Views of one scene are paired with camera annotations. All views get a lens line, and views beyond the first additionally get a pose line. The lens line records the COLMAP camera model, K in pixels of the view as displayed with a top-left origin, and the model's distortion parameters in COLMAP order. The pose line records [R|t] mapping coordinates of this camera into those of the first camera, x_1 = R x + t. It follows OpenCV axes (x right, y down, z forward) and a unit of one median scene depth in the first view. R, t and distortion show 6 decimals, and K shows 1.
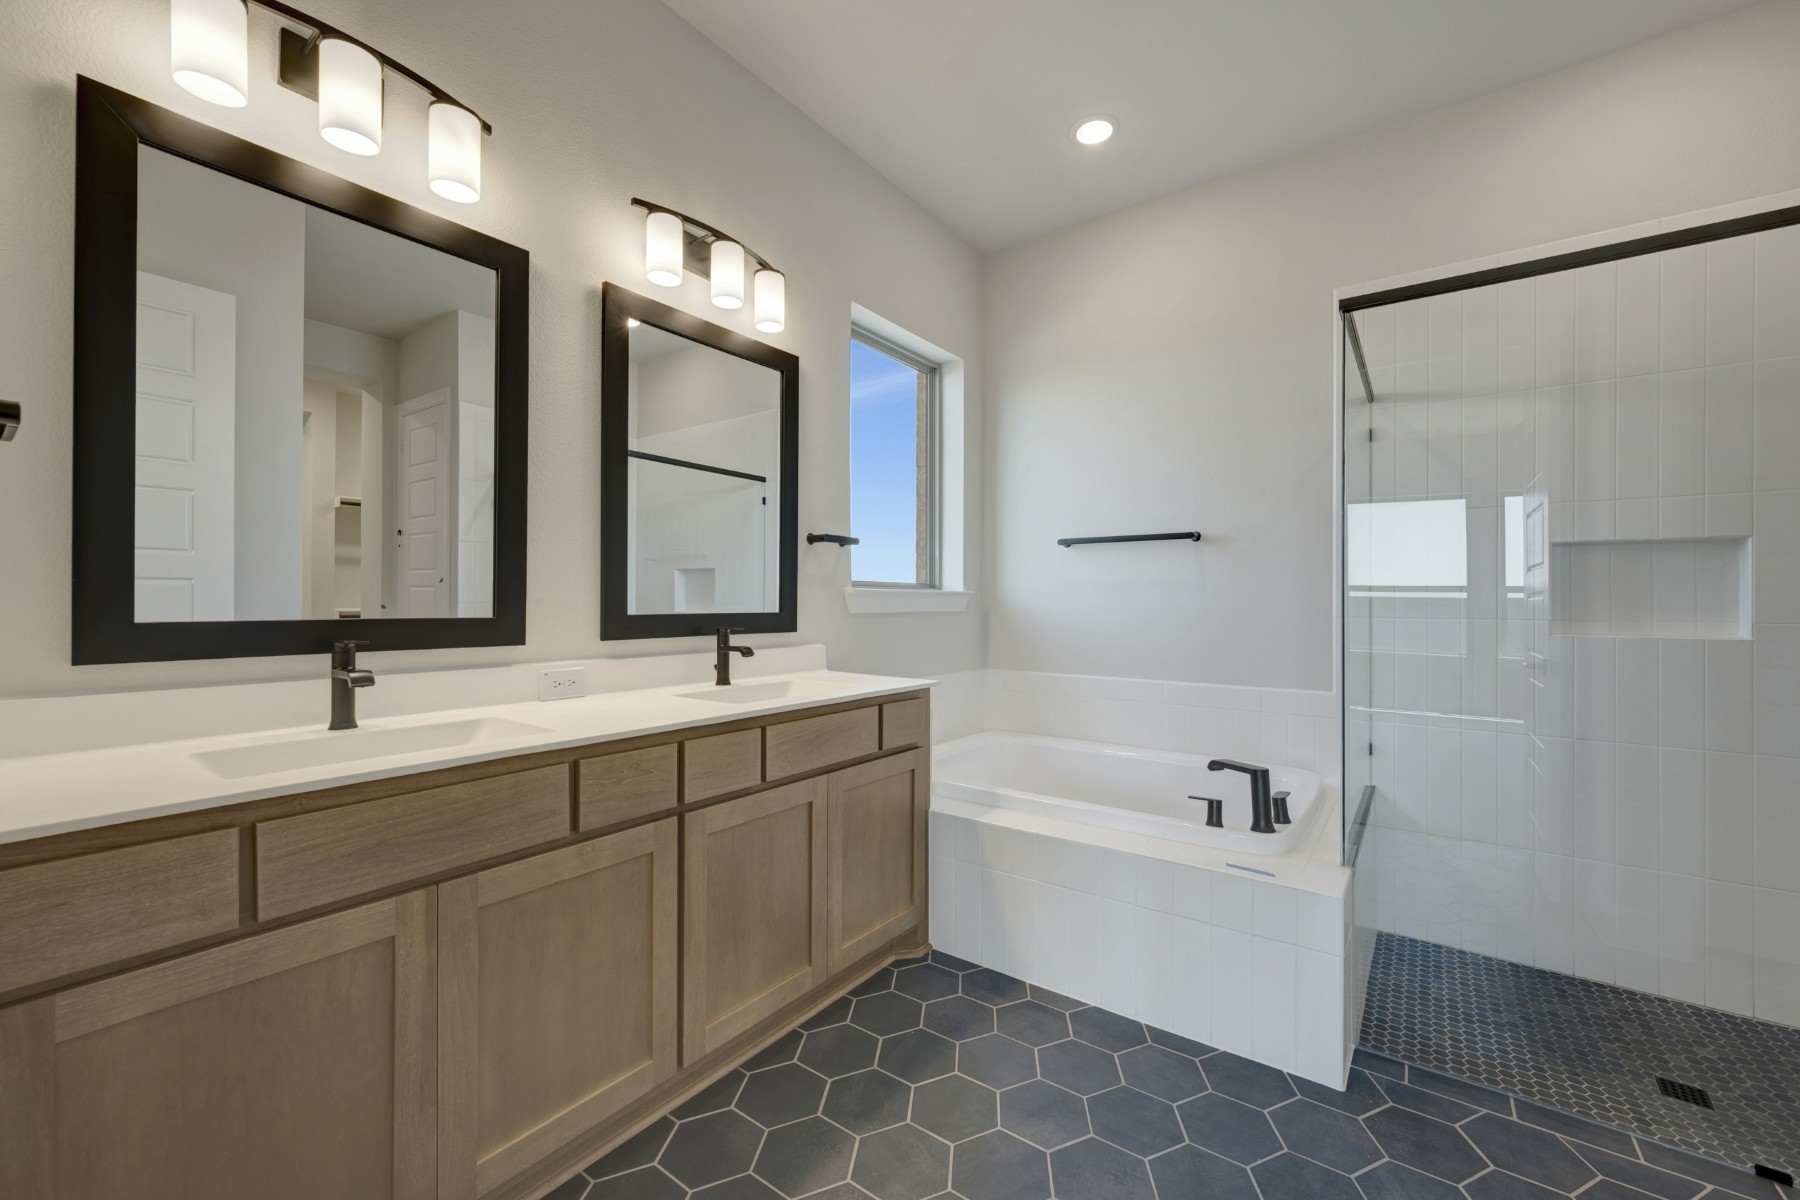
lens RADIAL K [[715.5, 0, 908.2], [0, 715.5, 599.5], [0, 0, 1]] dist [-0.000759, 0.000413]
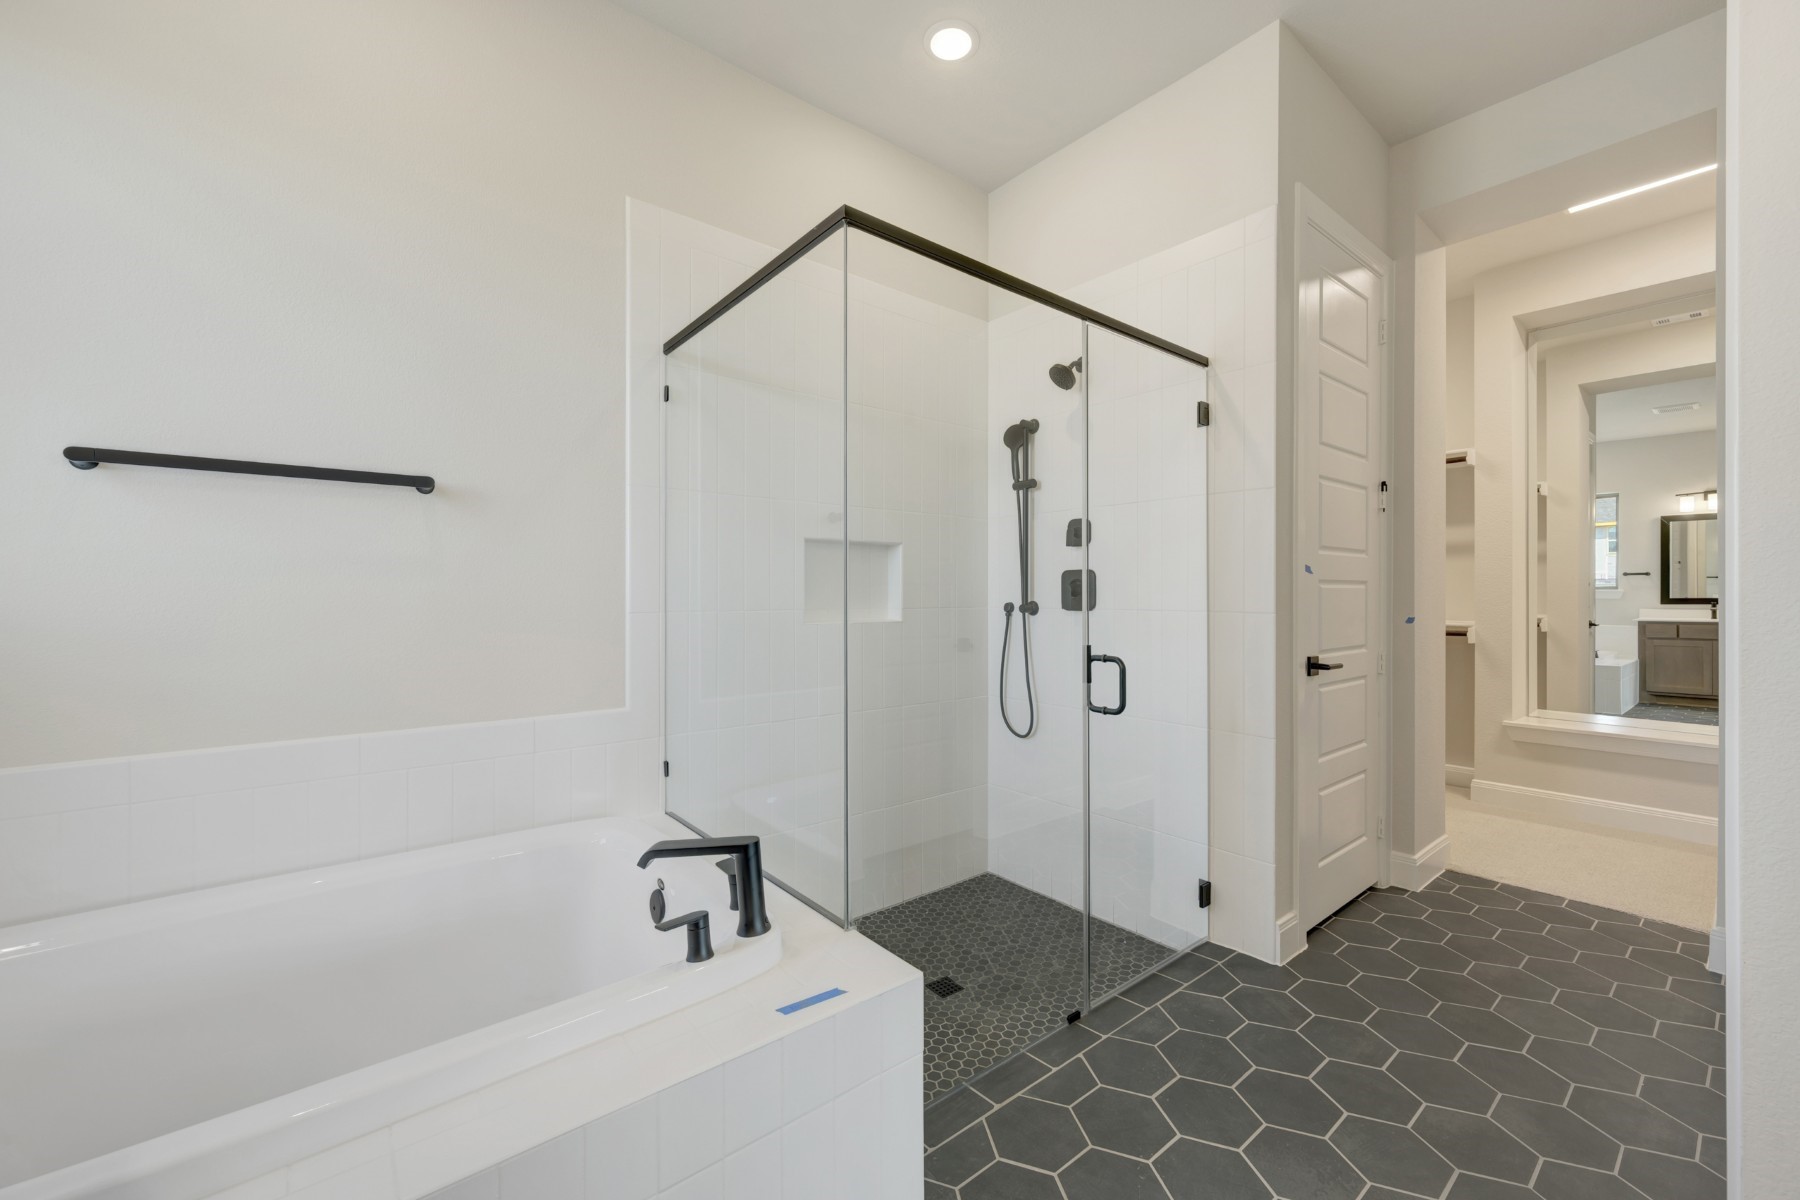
lens RADIAL K [[715.5, 0, 903.8], [0, 715.5, 593.9], [0, 0, 1]] dist [-0.000759, 0.000413]
pose [[0.247060, -0.003441, 0.968994, -0.119345], [-0.004344, 0.999980, 0.004659, -0.000411], [-0.968990, -0.005360, 0.247040, 0.660124]]
